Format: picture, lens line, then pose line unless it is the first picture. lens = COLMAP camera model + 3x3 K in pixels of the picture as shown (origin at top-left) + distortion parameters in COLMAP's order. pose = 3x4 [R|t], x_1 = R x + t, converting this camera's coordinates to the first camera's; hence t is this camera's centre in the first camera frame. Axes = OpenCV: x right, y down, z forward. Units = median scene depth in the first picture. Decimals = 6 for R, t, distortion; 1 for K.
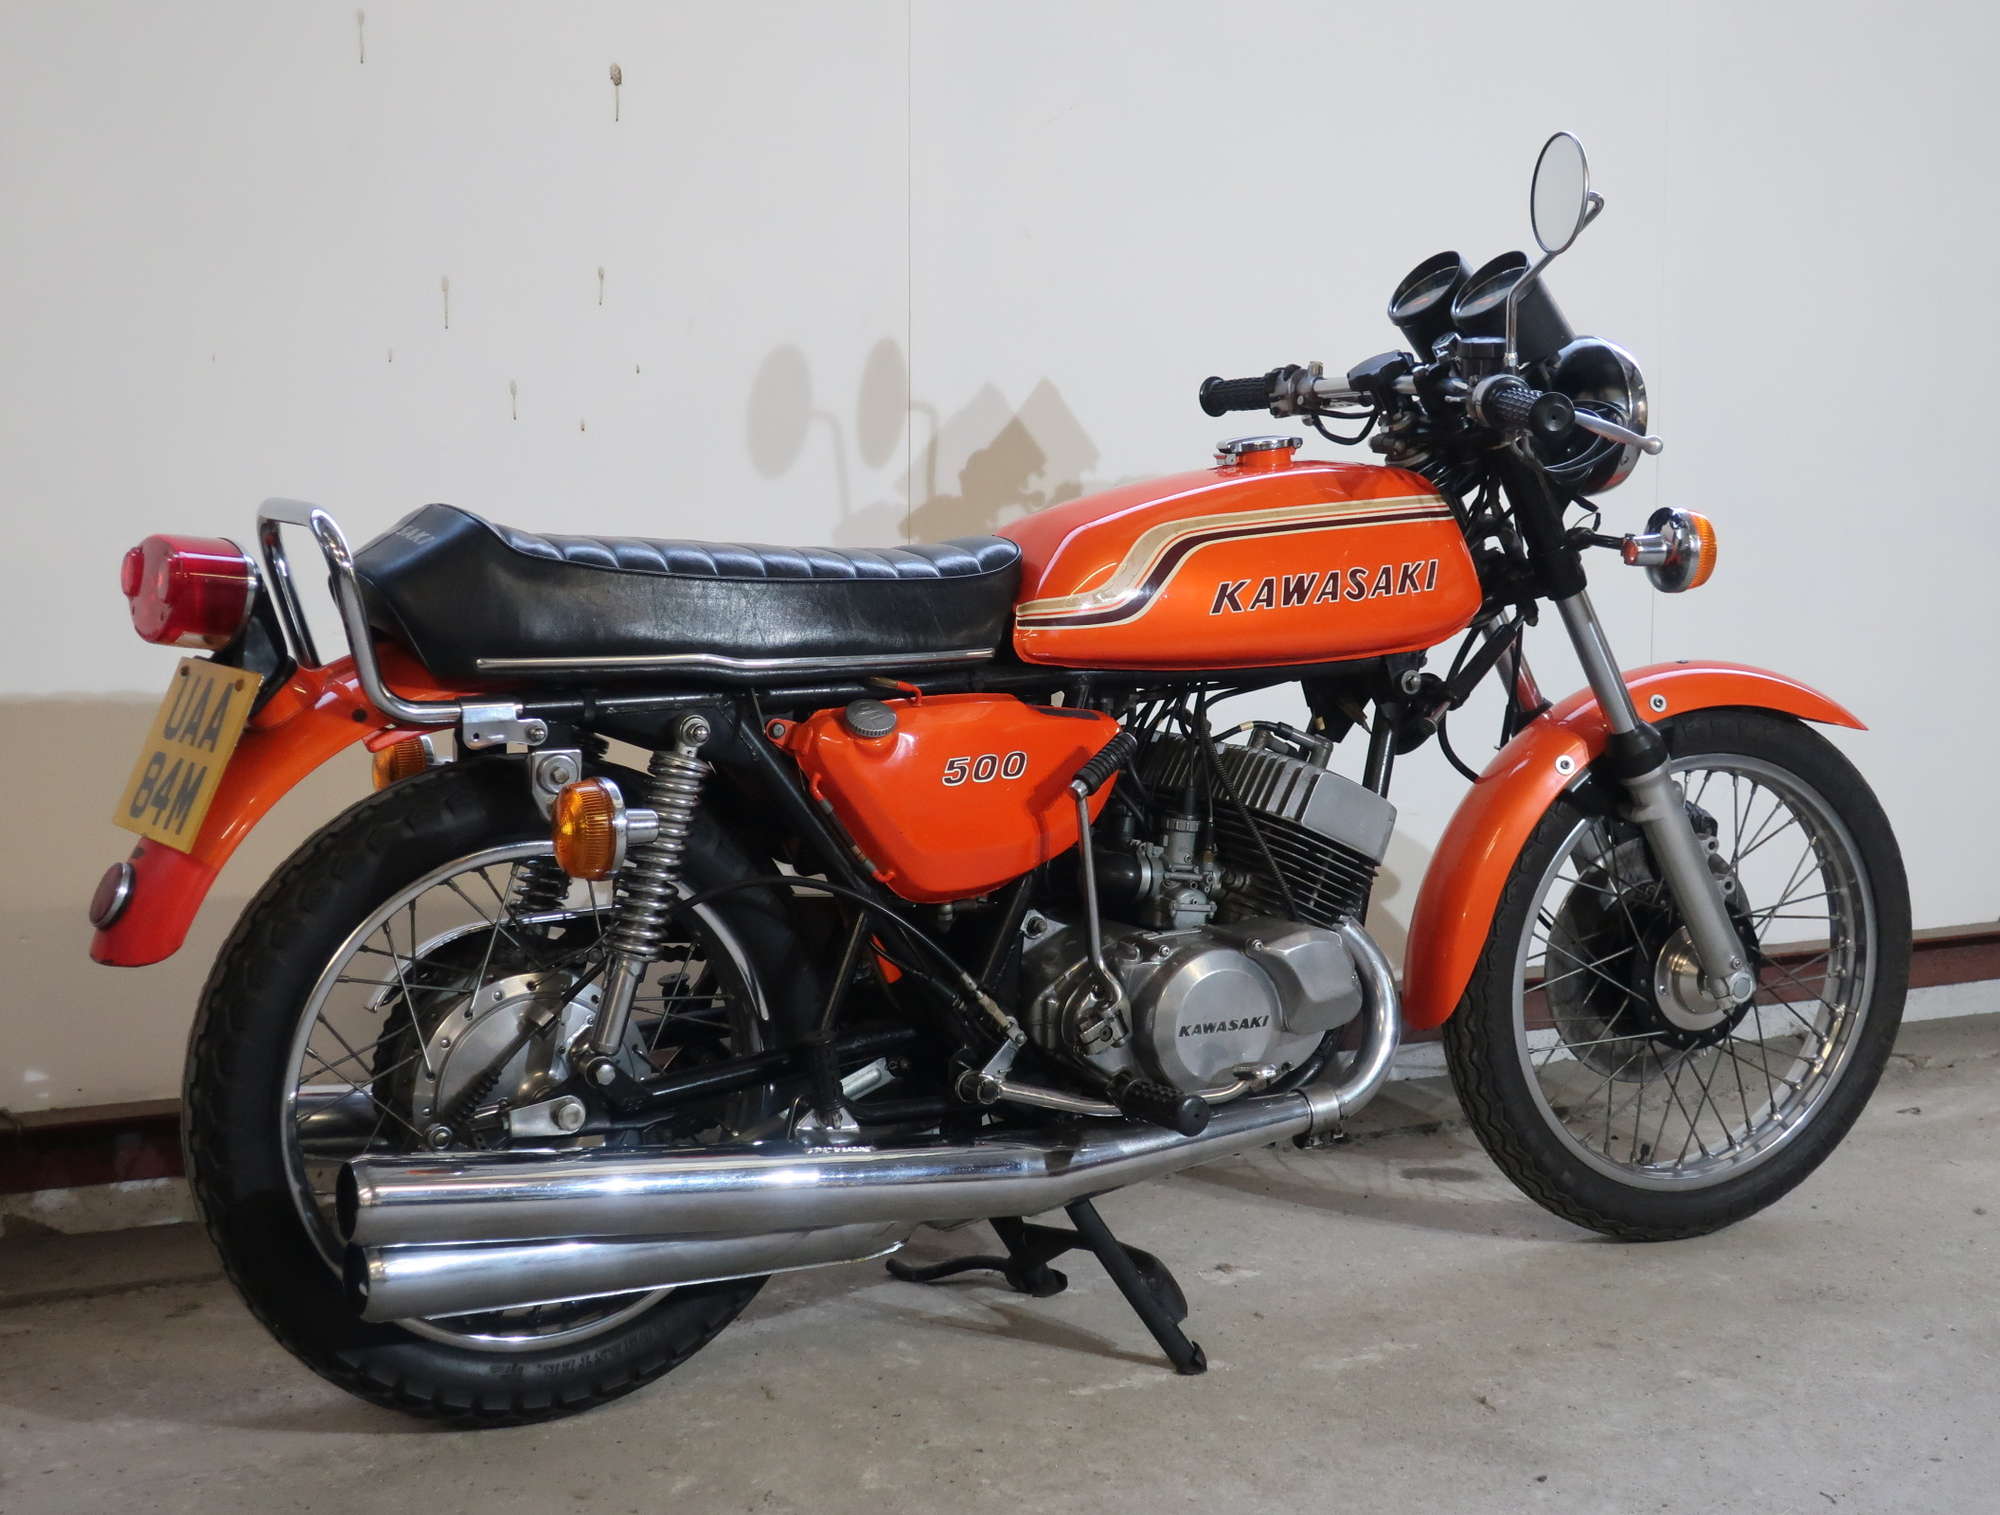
lens RADIAL K [[3206.8, 0, 1000.0], [0, 3206.8, 757.5], [0, 0, 1]] dist [0.000803, 0.050513]
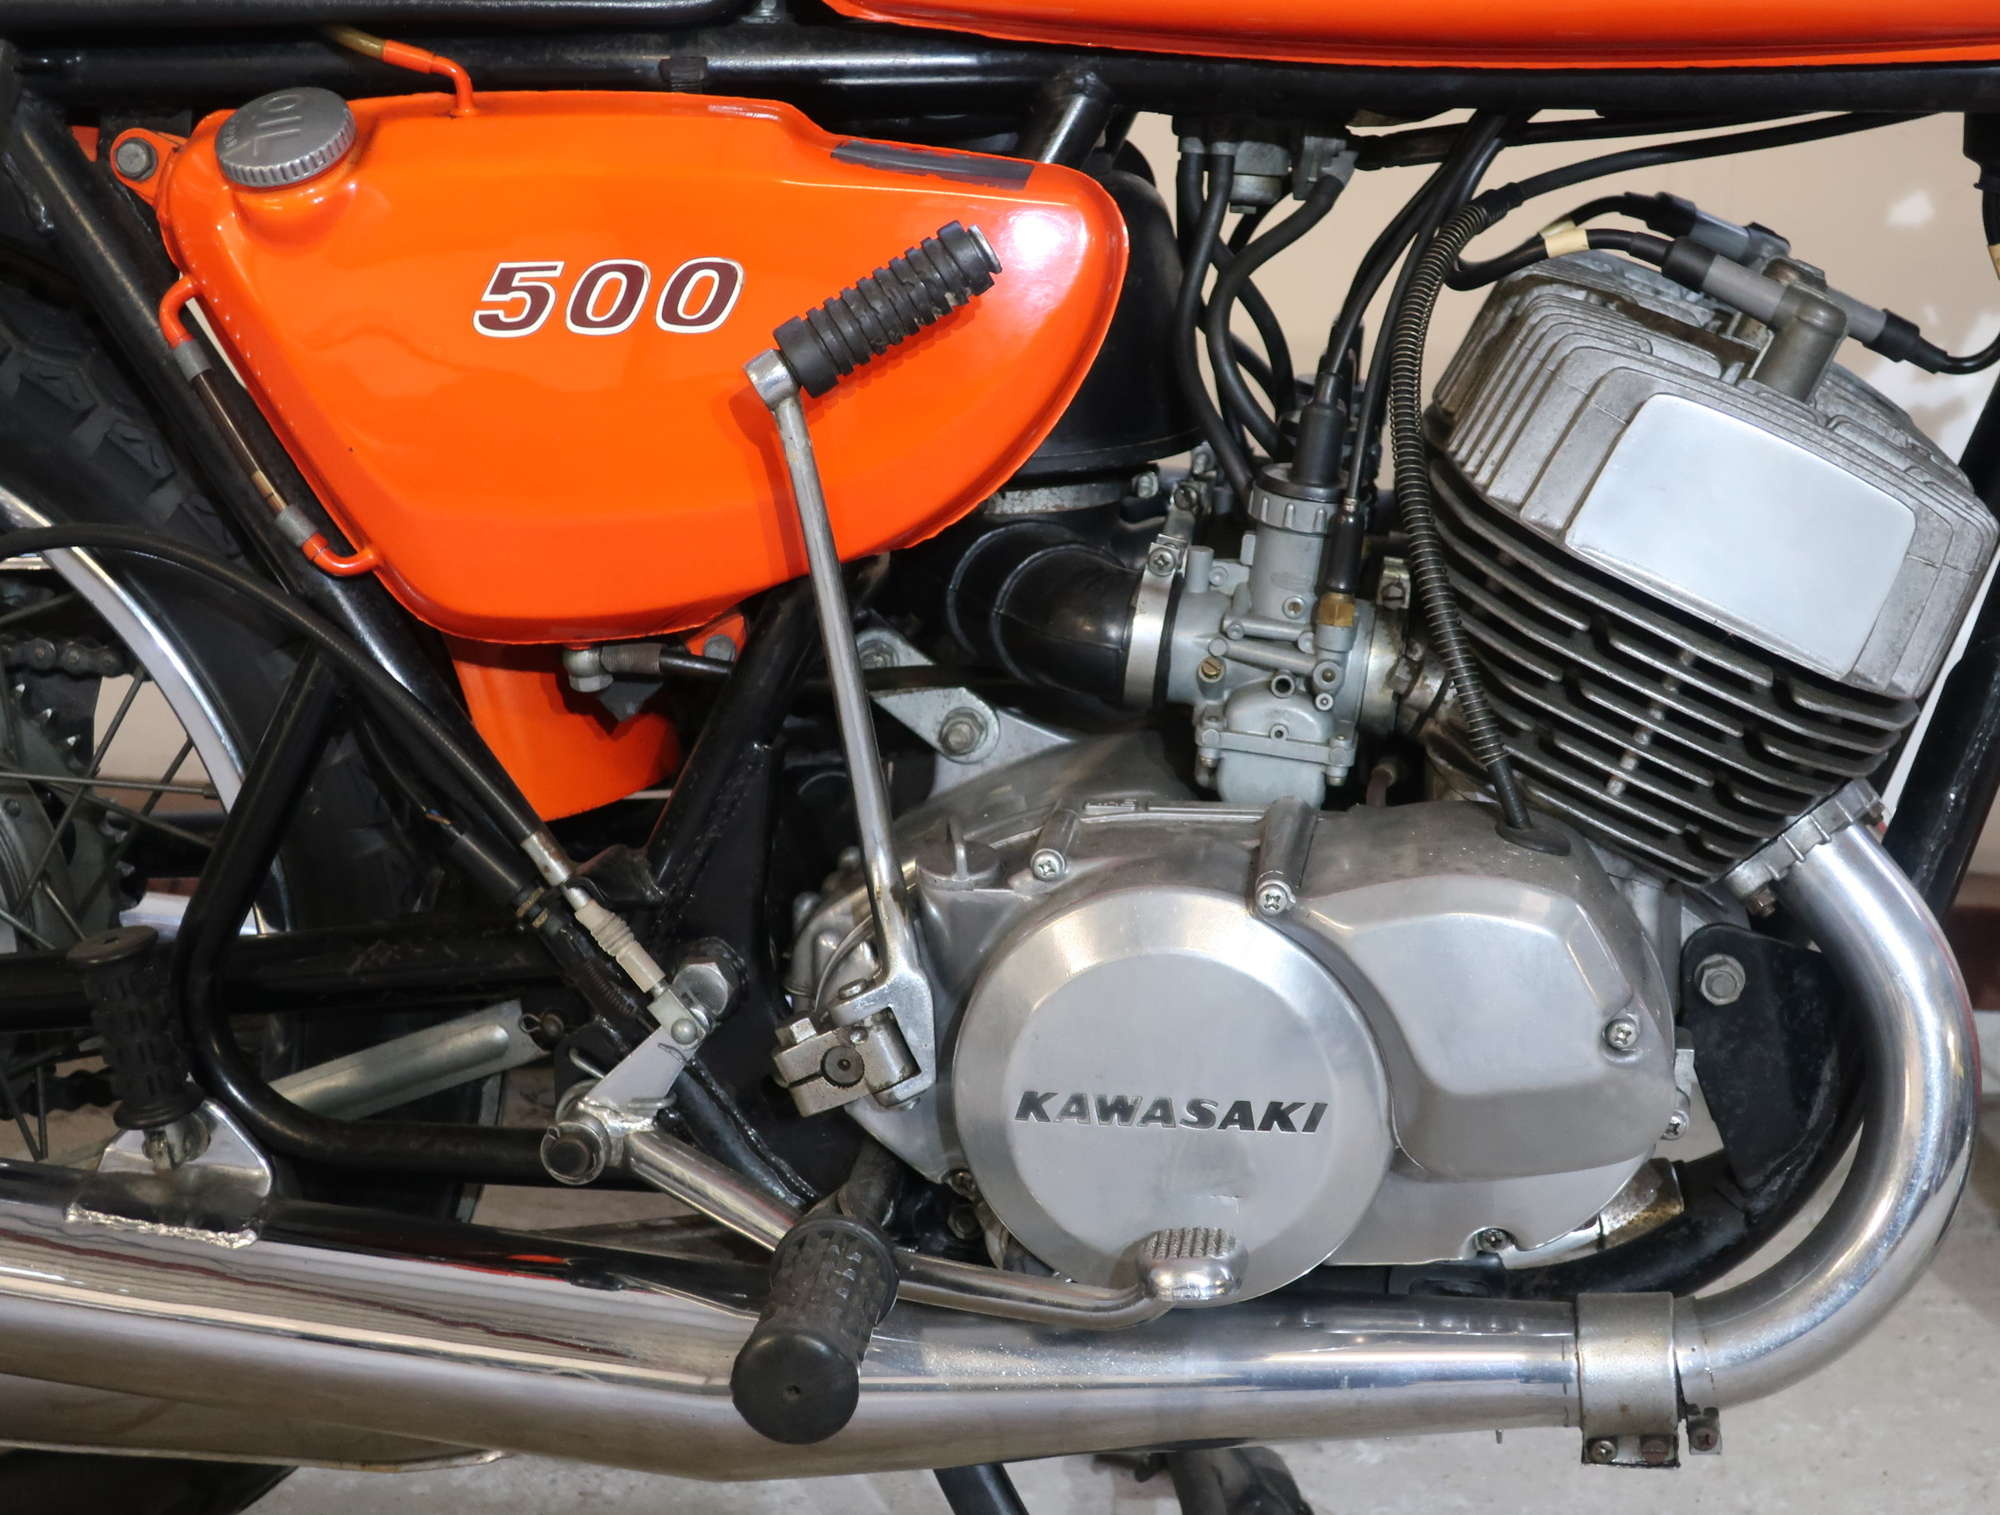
lens RADIAL K [[3303.9, 0, 1000.0], [0, 3303.9, 757.5], [0, 0, 1]] dist [0.011585, -0.071054]
pose [[0.798293, 0.152544, -0.582631, 0.253300], [-0.070284, 0.984378, 0.161429, -0.008789], [0.598154, -0.087918, 0.796544, 0.707667]]
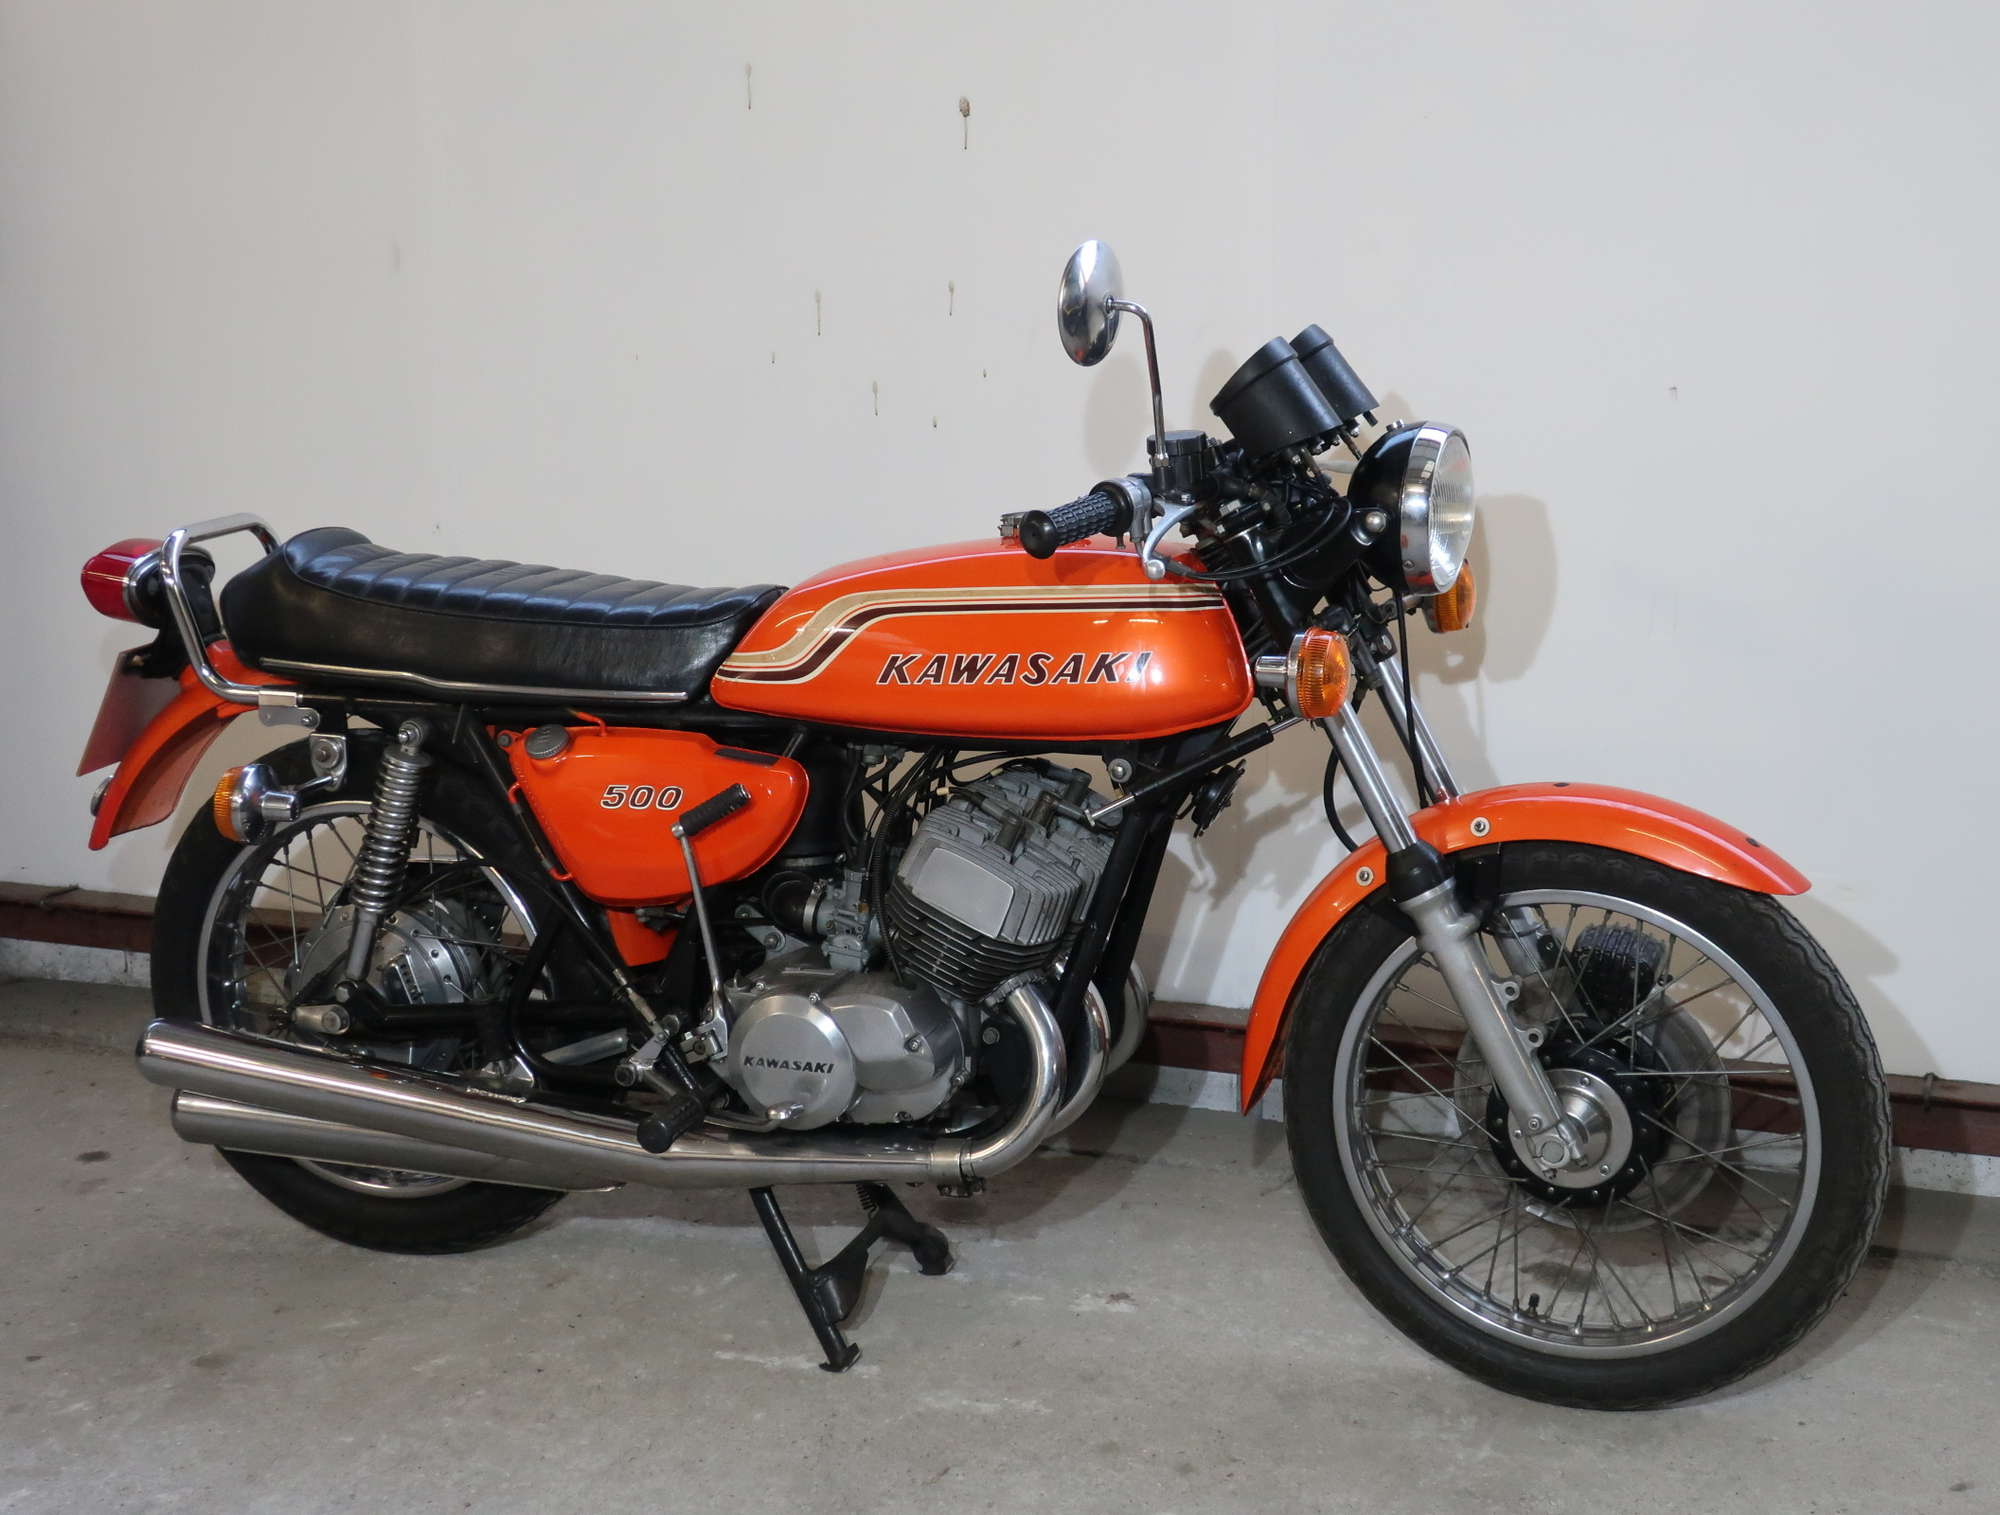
lens RADIAL K [[3206.8, 0, 1000.0], [0, 3206.8, 757.5], [0, 0, 1]] dist [0.000803, 0.050513]
pose [[0.668836, 0.146321, -0.728868, 0.889139], [-0.082179, 0.988982, 0.123128, -0.157813], [0.738853, -0.022455, 0.673492, 0.321612]]
